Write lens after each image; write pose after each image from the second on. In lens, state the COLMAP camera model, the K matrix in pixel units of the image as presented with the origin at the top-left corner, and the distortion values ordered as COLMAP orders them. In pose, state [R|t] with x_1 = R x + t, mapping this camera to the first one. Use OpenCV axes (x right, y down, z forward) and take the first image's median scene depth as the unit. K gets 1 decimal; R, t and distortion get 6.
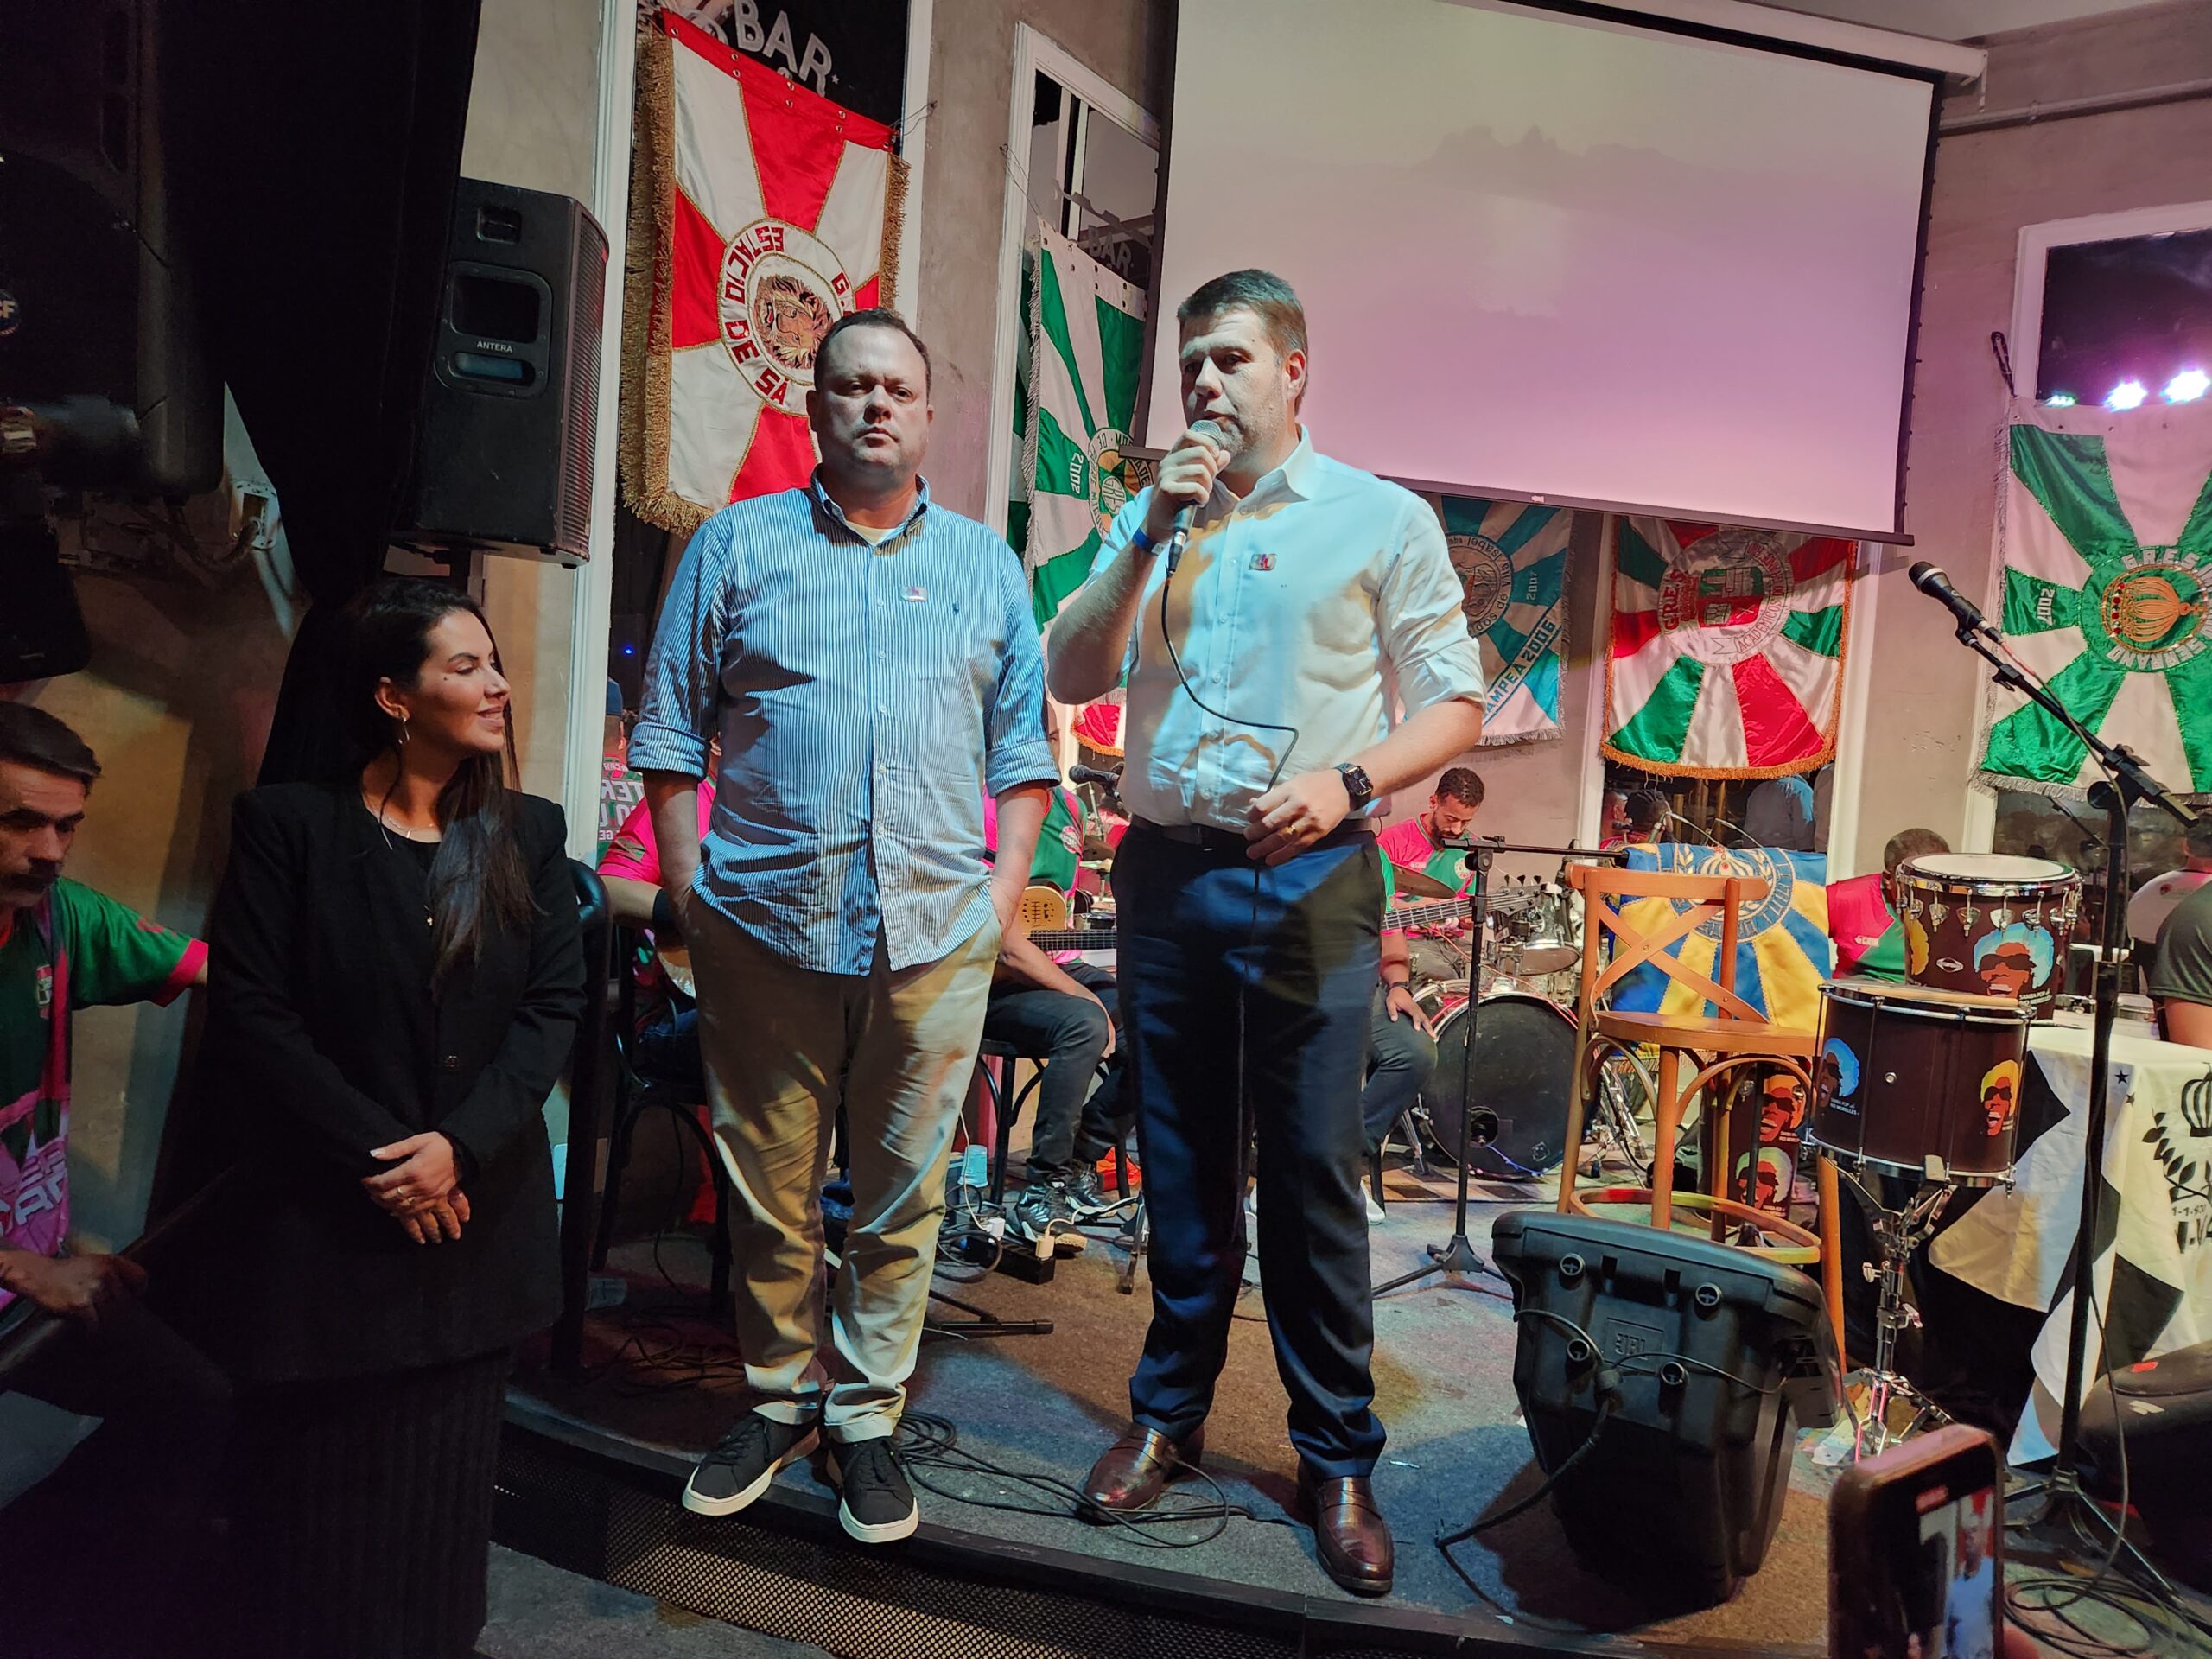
lens RADIAL K [[1463.9, 0, 1105.6], [0, 1463.9, 861.1], [0, 0, 1]] dist [0.088508, -0.081070]
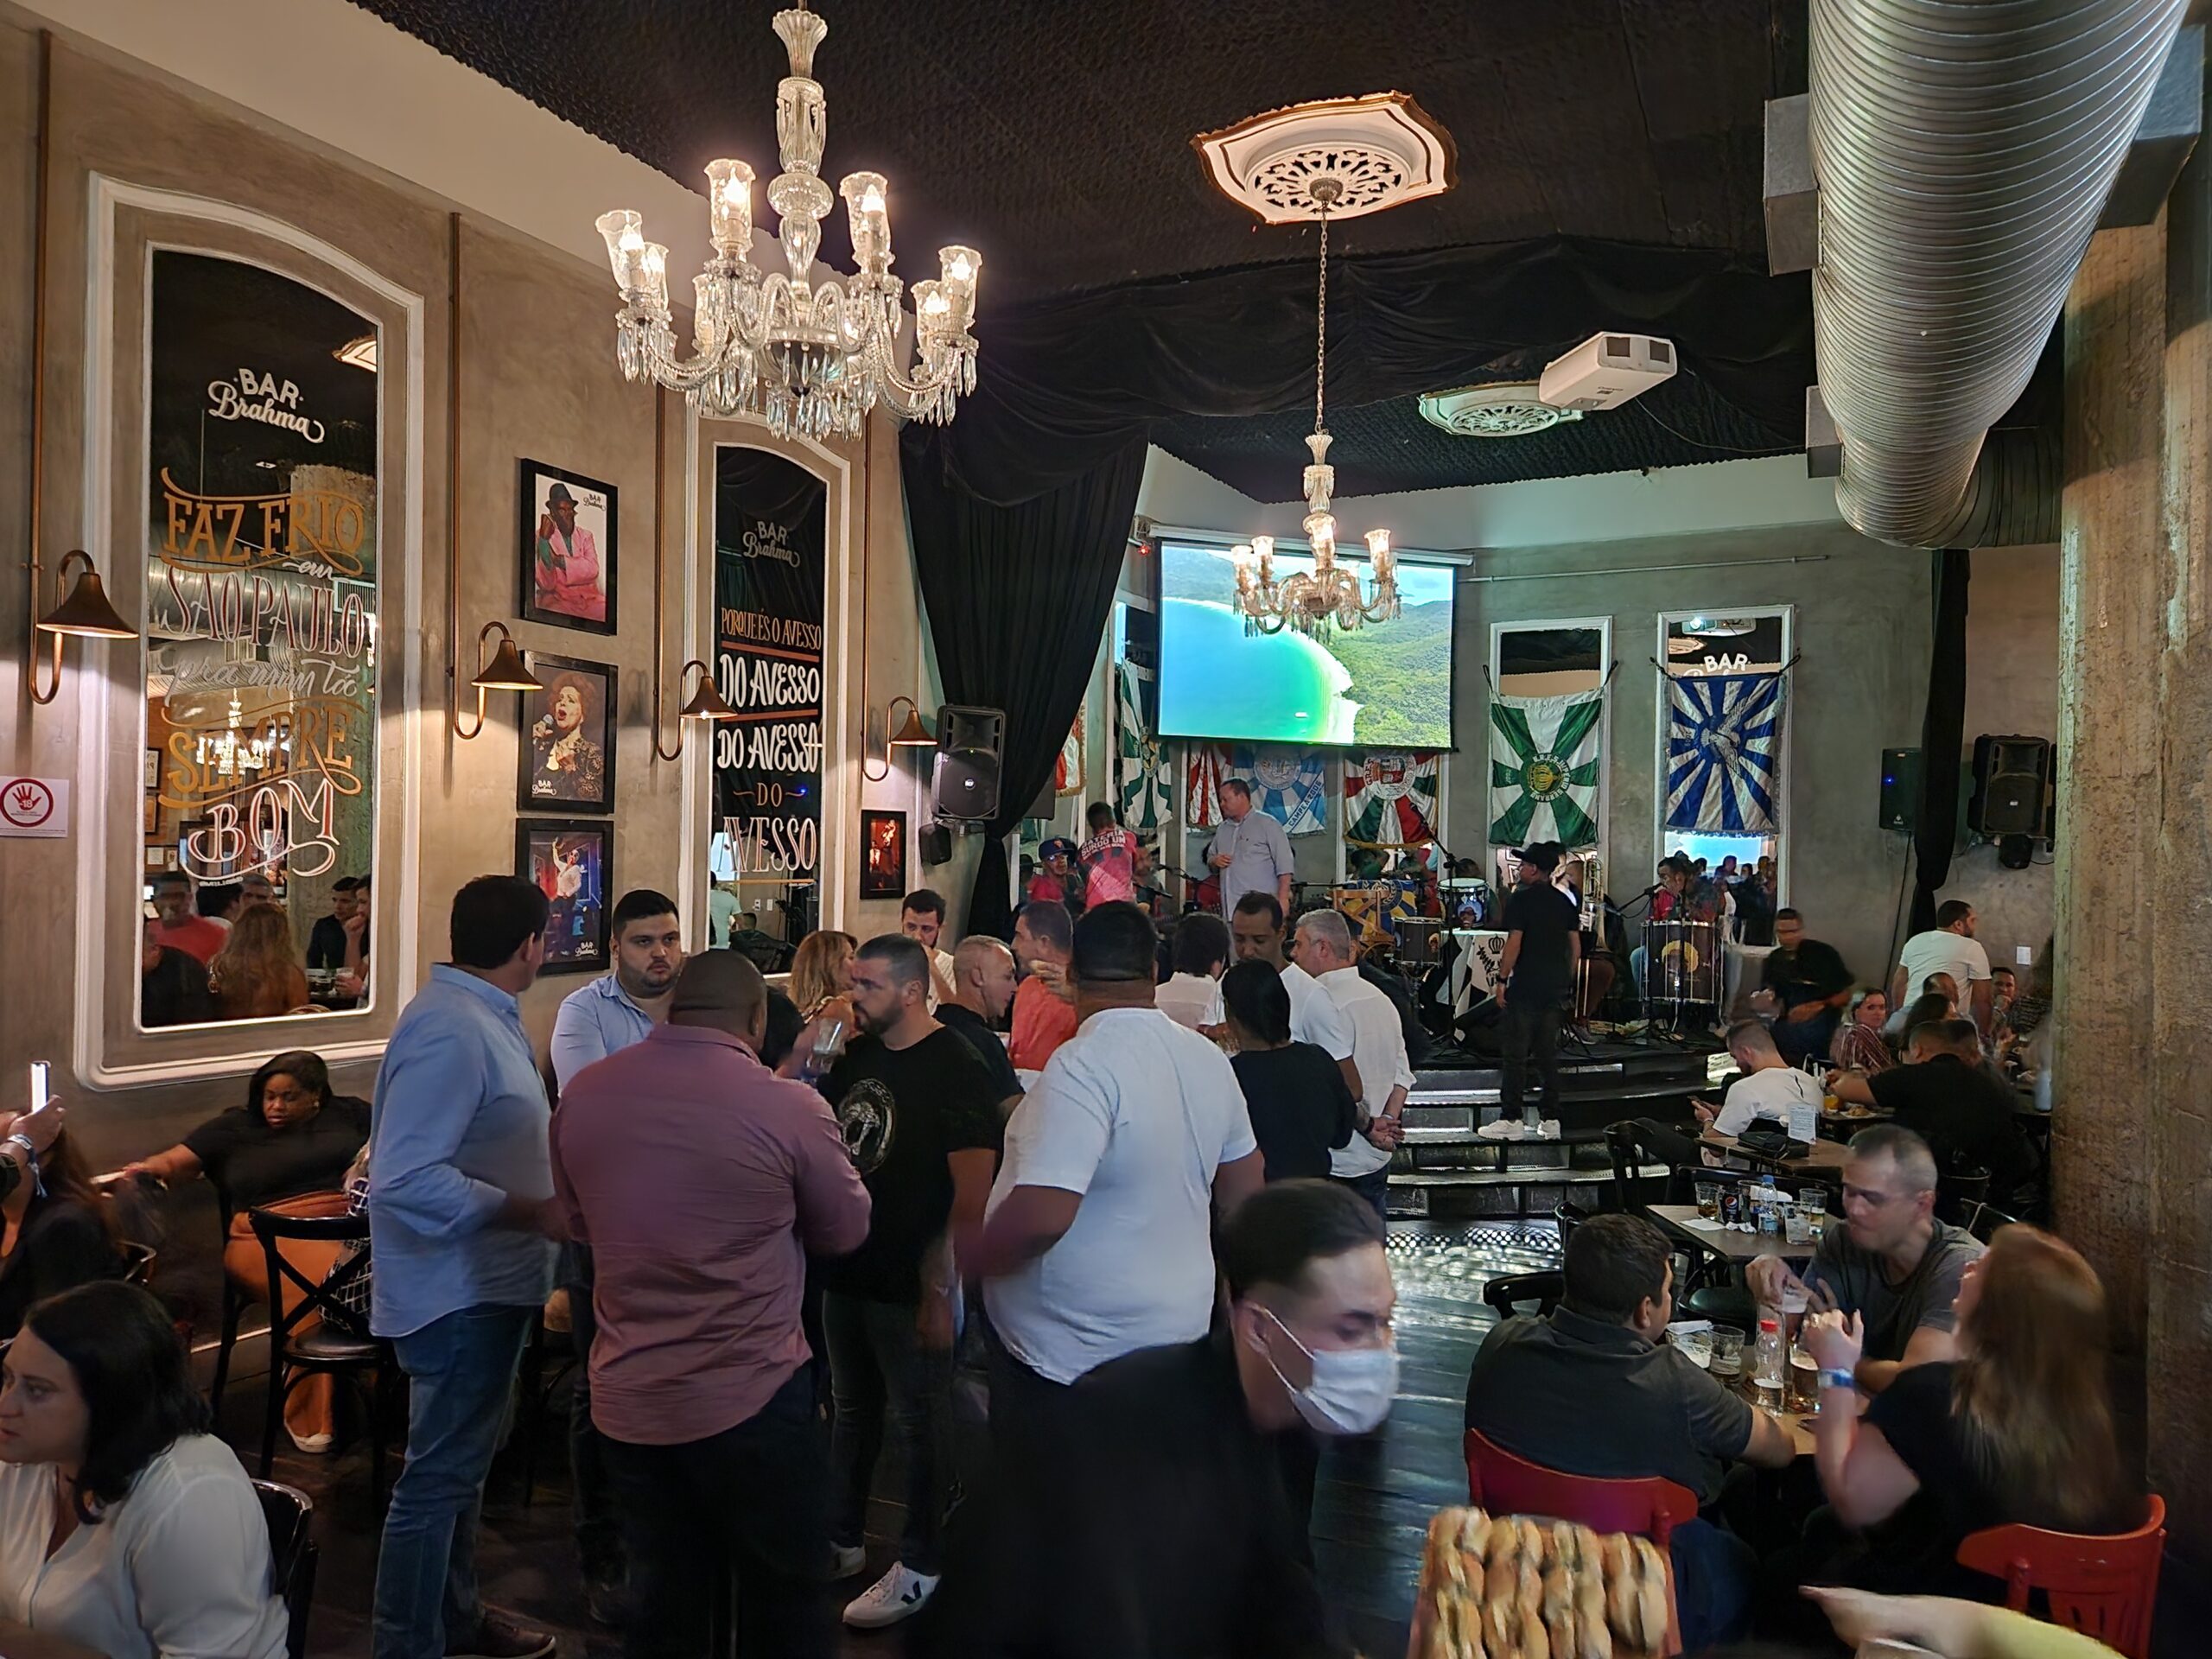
lens RADIAL K [[1463.9, 0, 1105.6], [0, 1463.9, 861.1], [0, 0, 1]] dist [0.088508, -0.081070]
pose [[0.989932, -0.052389, 0.131490, -0.431215], [0.056728, 0.997955, -0.029472, 0.006992], [-0.129677, 0.036635, 0.990879, -1.571422]]
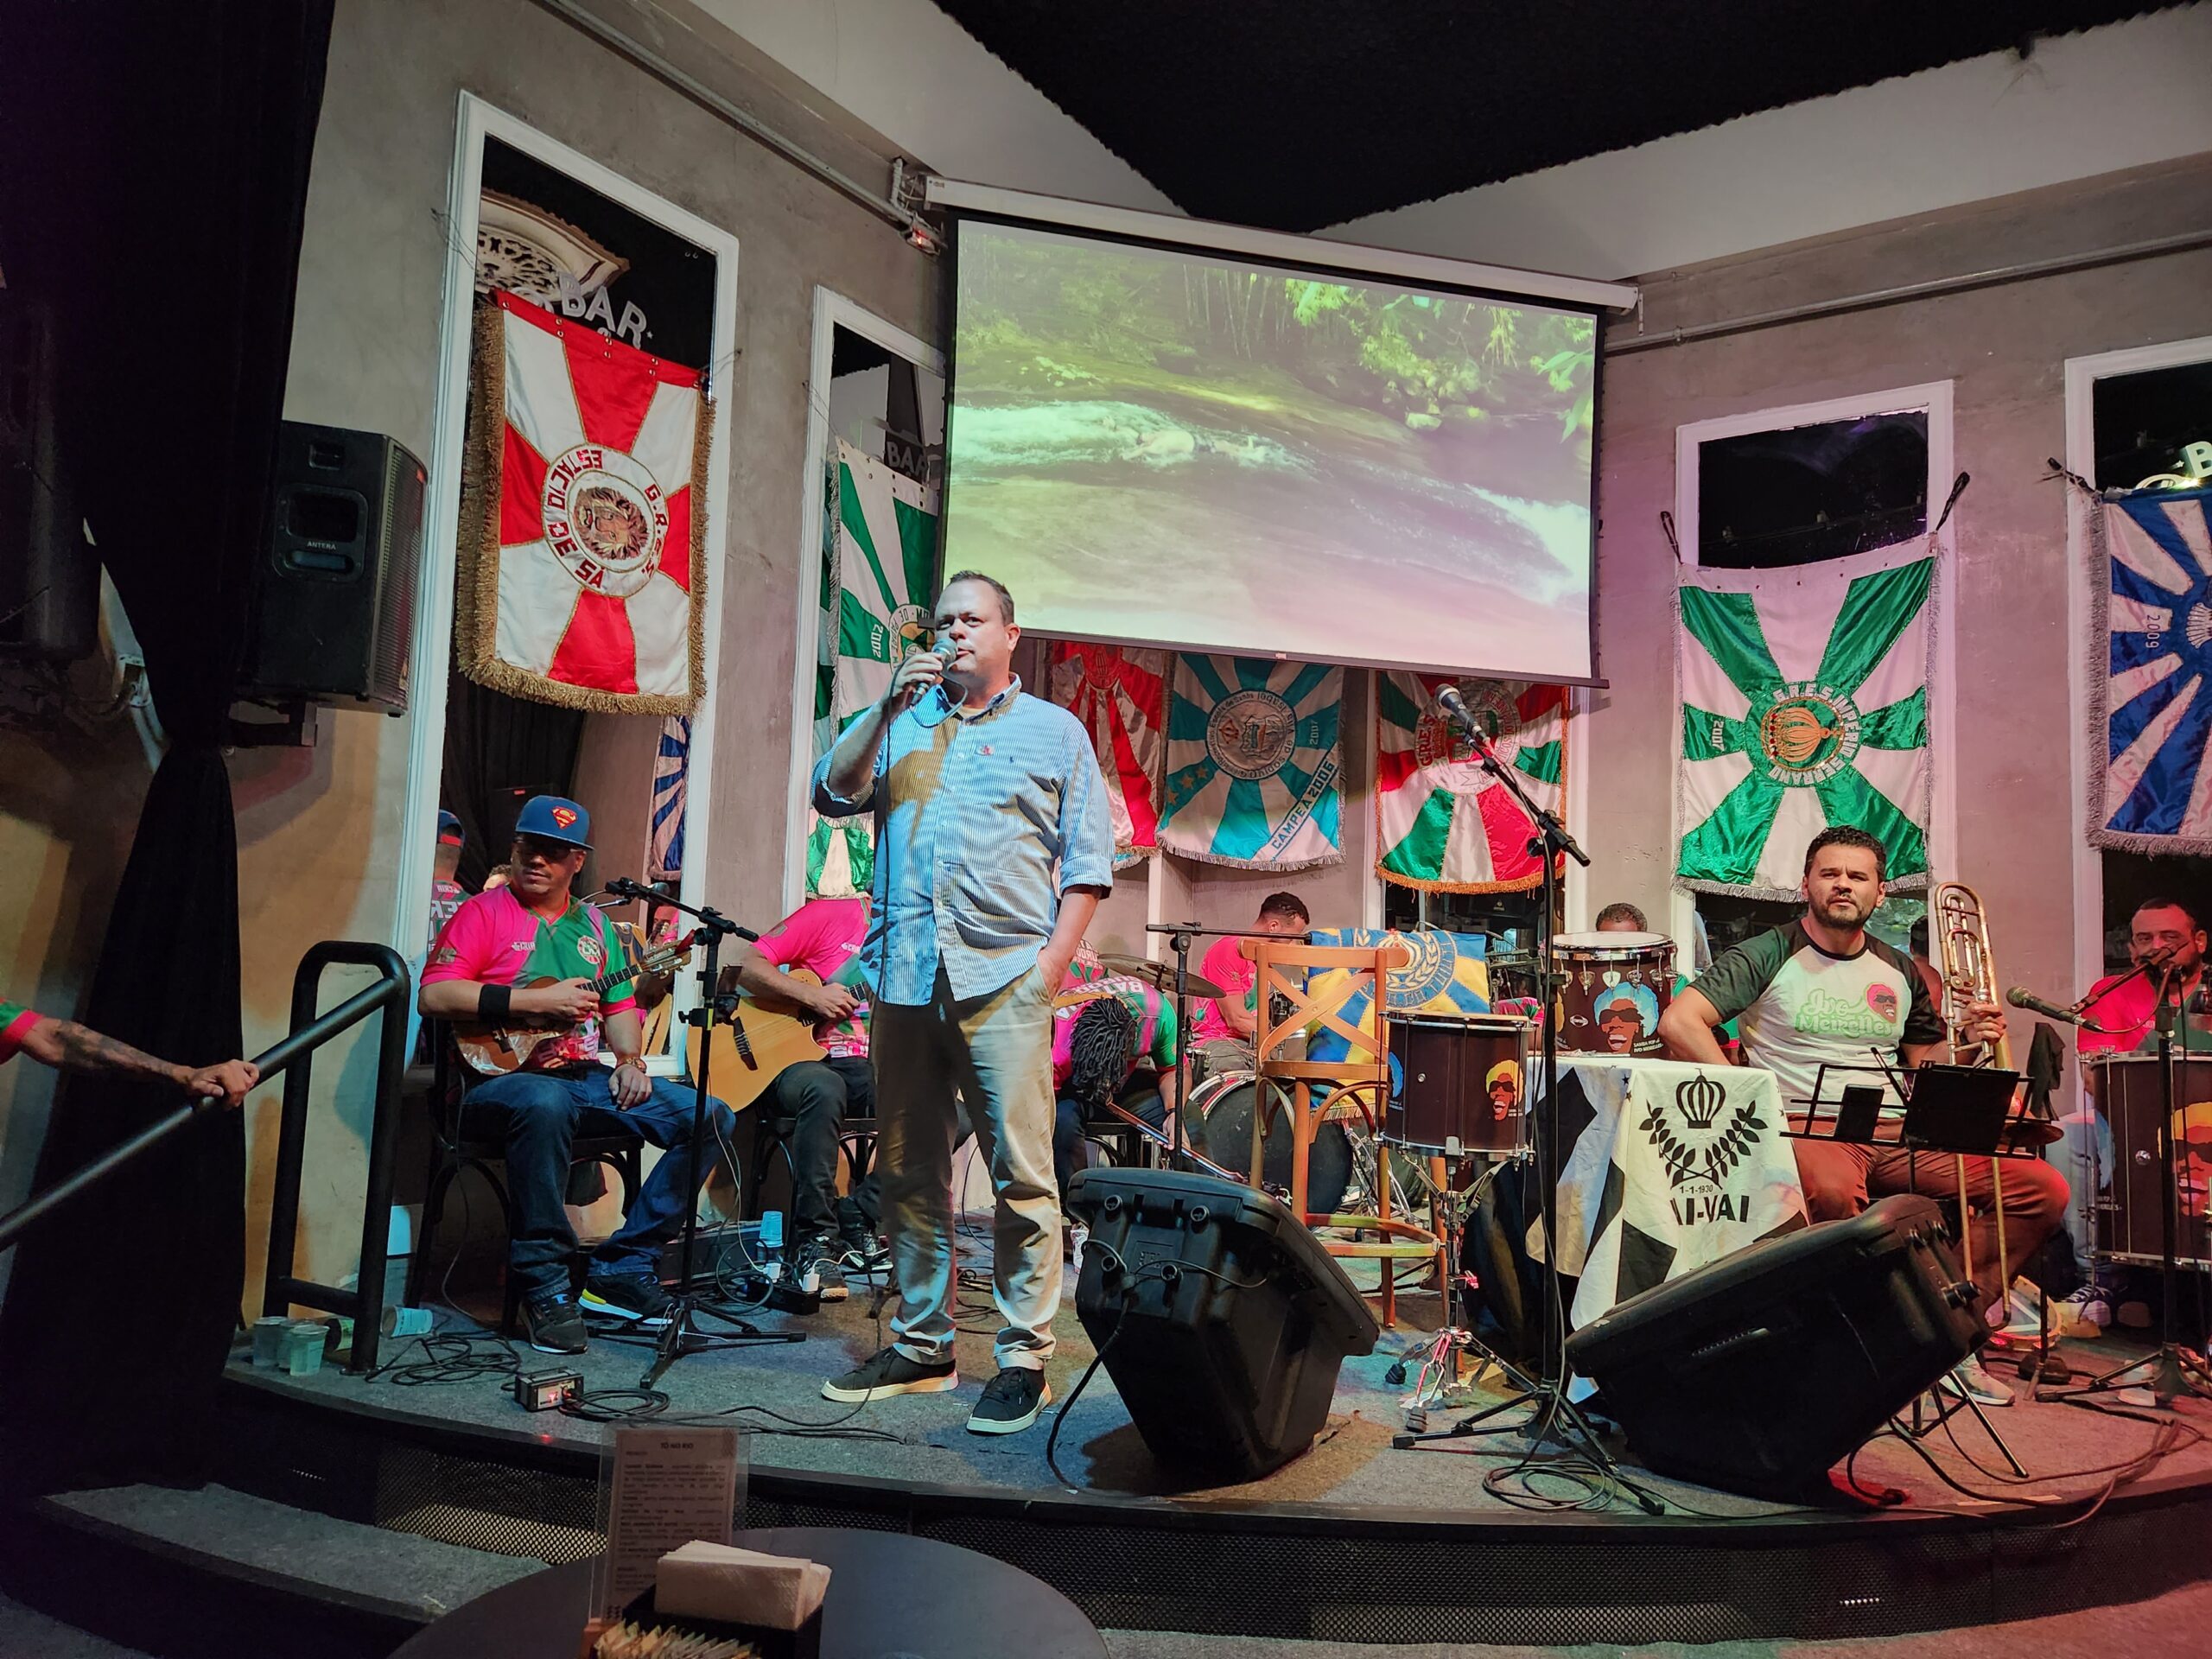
lens RADIAL K [[1463.9, 0, 1105.6], [0, 1463.9, 861.1], [0, 0, 1]] dist [0.088508, -0.081070]
pose [[0.999373, -0.028728, 0.020694, 0.140180], [0.031022, 0.992200, -0.120730, 0.062488], [-0.017065, 0.121297, 0.992470, -0.158591]]
